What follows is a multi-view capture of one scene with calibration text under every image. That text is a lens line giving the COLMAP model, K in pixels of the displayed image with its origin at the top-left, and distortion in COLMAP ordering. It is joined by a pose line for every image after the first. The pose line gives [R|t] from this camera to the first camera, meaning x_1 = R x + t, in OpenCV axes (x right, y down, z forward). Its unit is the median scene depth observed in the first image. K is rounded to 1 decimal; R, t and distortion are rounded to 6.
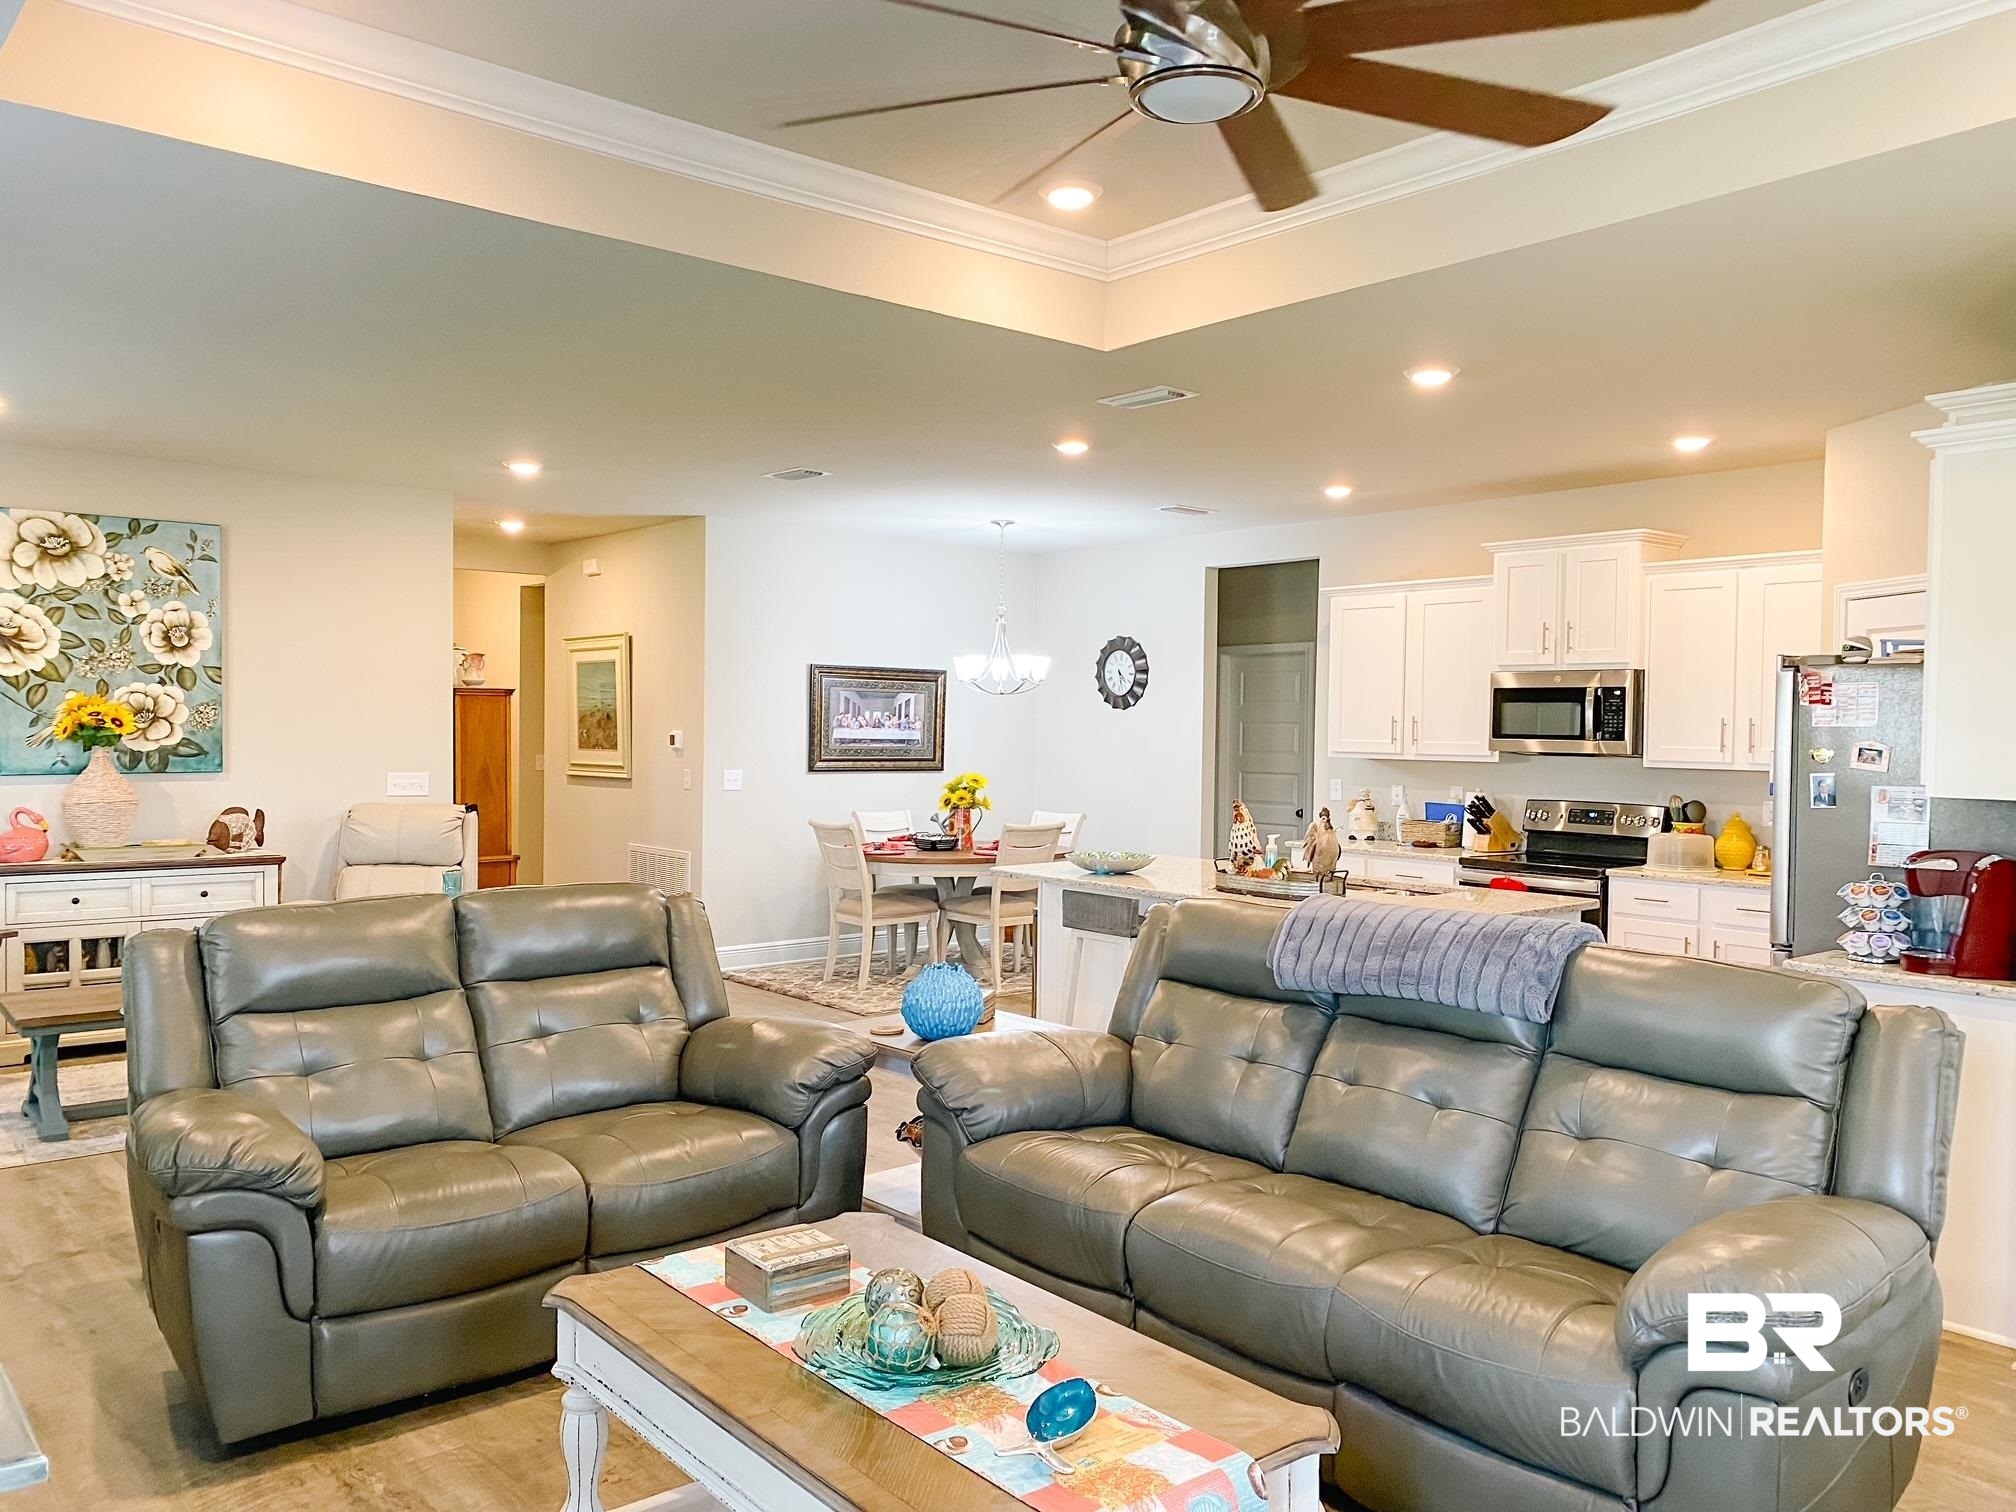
lens RADIAL K [[1519.9, 0, 1008.0], [0, 1519.9, 756.0], [0, 0, 1]] dist [0.002625, 0.001160]
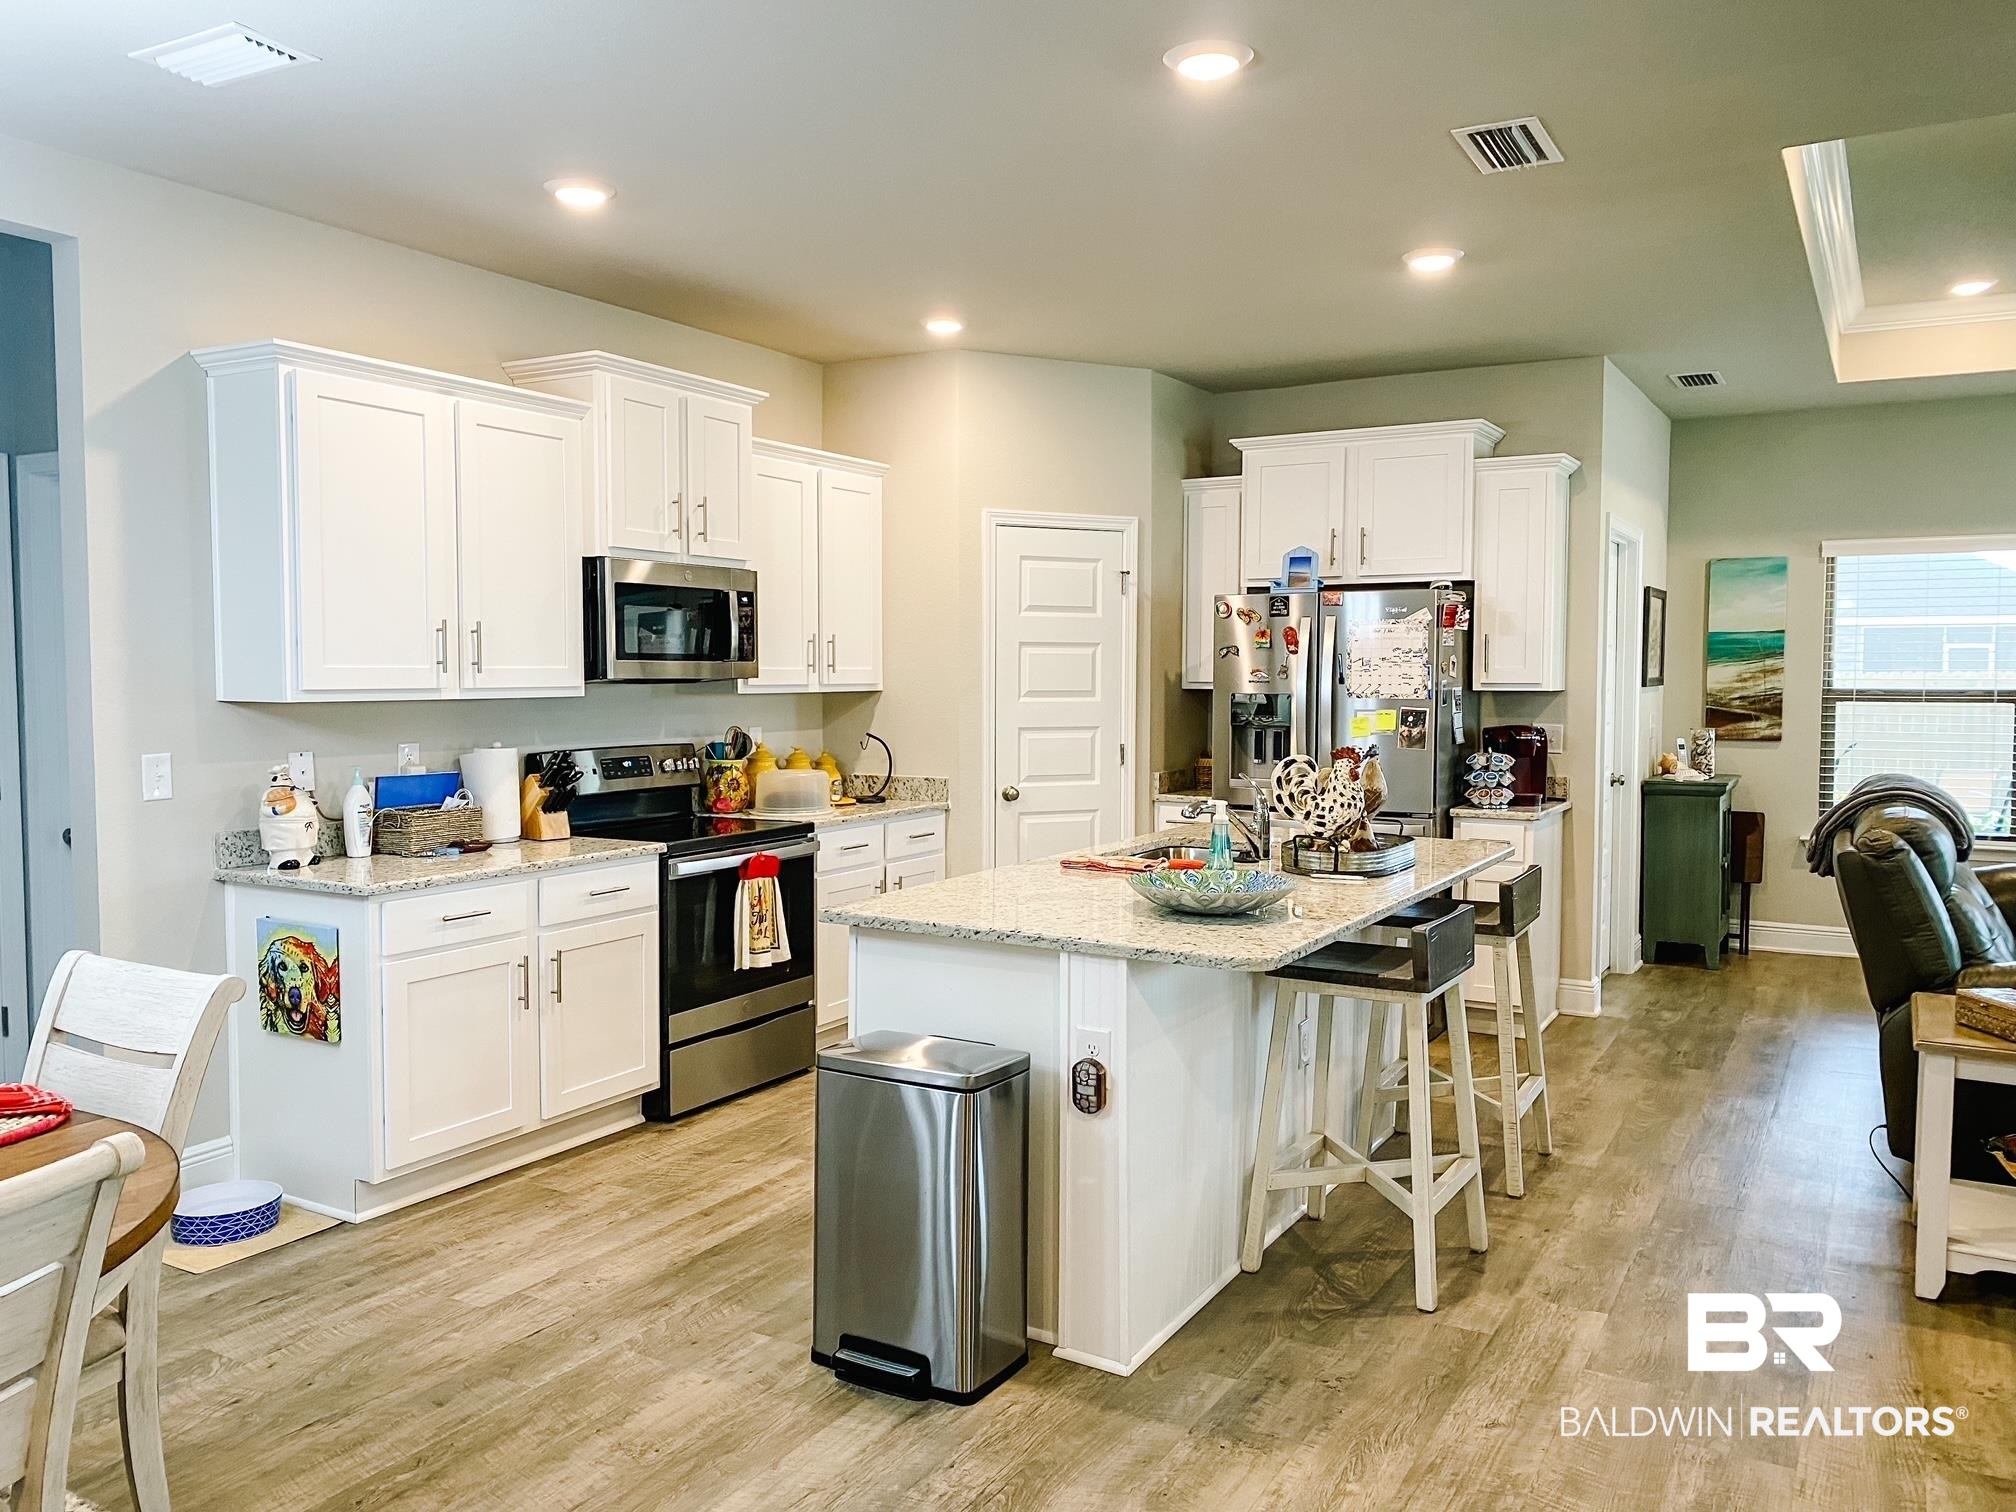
lens RADIAL K [[1519.9, 0, 1008.0], [0, 1519.9, 756.0], [0, 0, 1]] dist [0.002625, 0.001160]
pose [[-0.339589, -0.076870, 0.937428, -0.087571], [0.005915, 0.996461, 0.083853, -0.006109], [-0.940555, 0.034020, -0.337932, 0.265782]]
